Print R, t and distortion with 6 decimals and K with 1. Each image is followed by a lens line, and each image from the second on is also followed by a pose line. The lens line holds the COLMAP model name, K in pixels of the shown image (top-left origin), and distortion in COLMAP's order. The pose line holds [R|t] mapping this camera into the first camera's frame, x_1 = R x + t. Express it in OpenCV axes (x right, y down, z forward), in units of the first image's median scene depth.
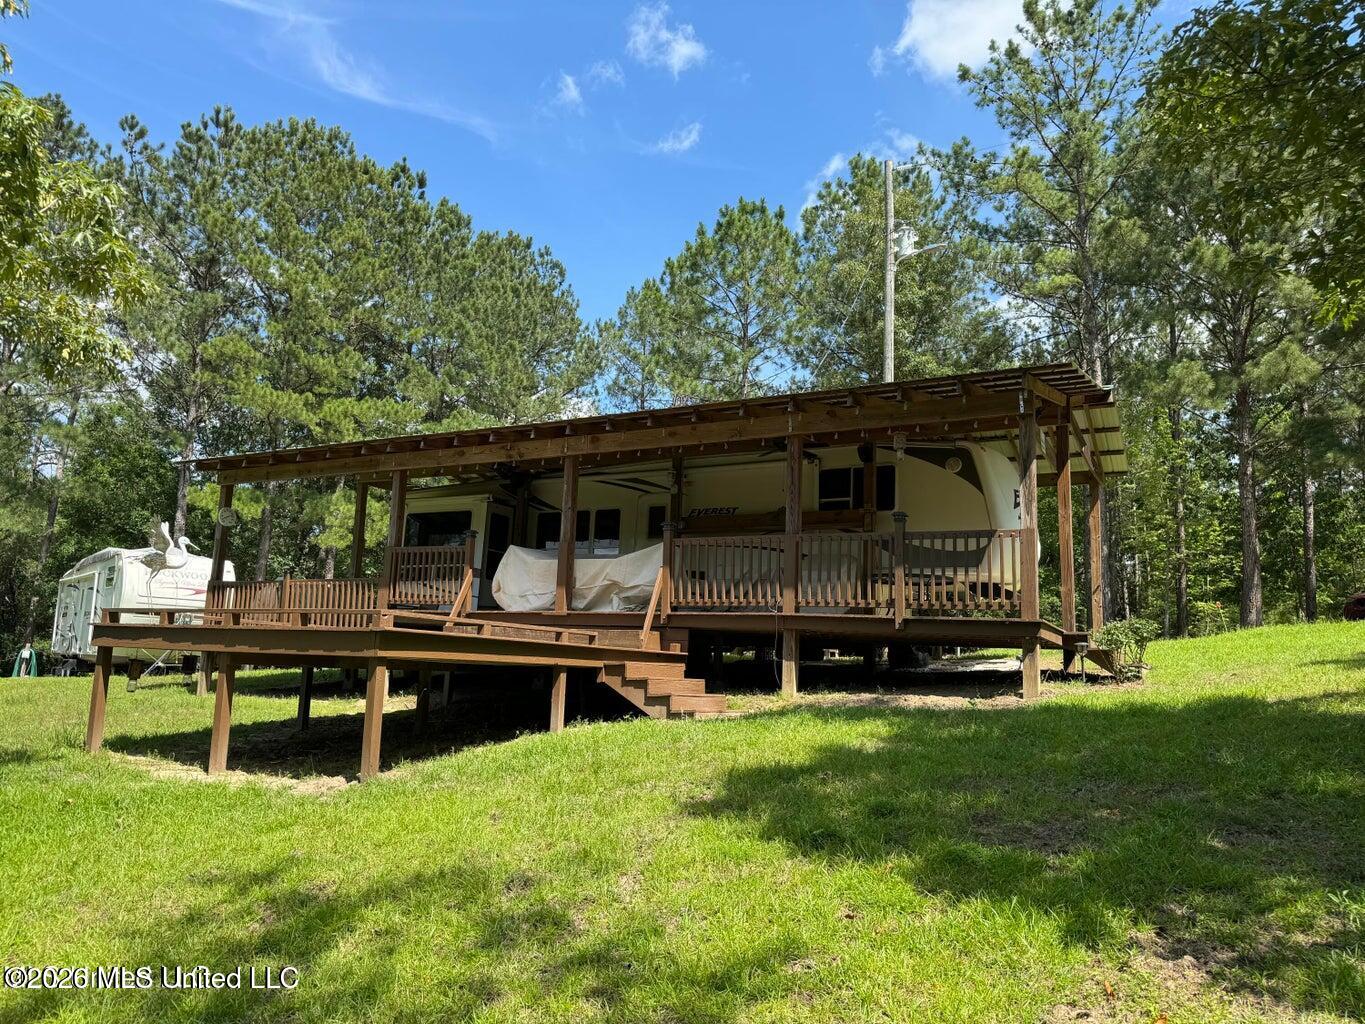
lens RADIAL K [[951.0, 0, 682.5], [0, 951.0, 512.0], [0, 0, 1]] dist [0.081402, -0.000951]
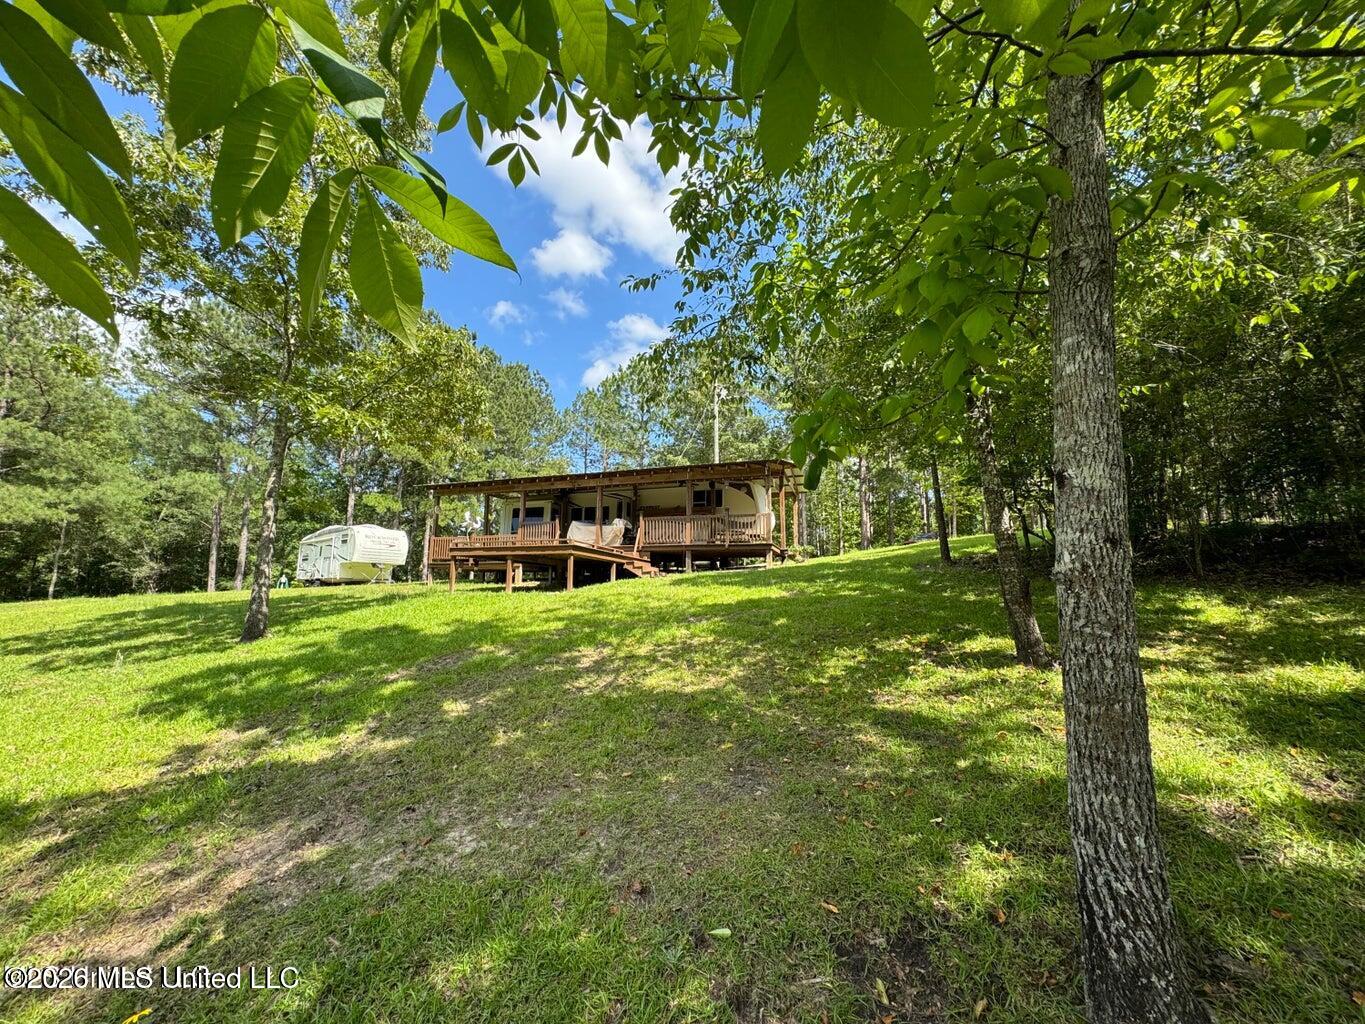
lens RADIAL K [[545.7, 0, 682.5], [0, 545.7, 512.0], [0, 0, 1]] dist [-0.000265, 0.000625]
pose [[0.985120, -0.003006, 0.171842, -0.142116], [0.001481, 0.999958, 0.009000, -0.000882], [-0.171862, -0.008612, 0.985083, -0.453798]]
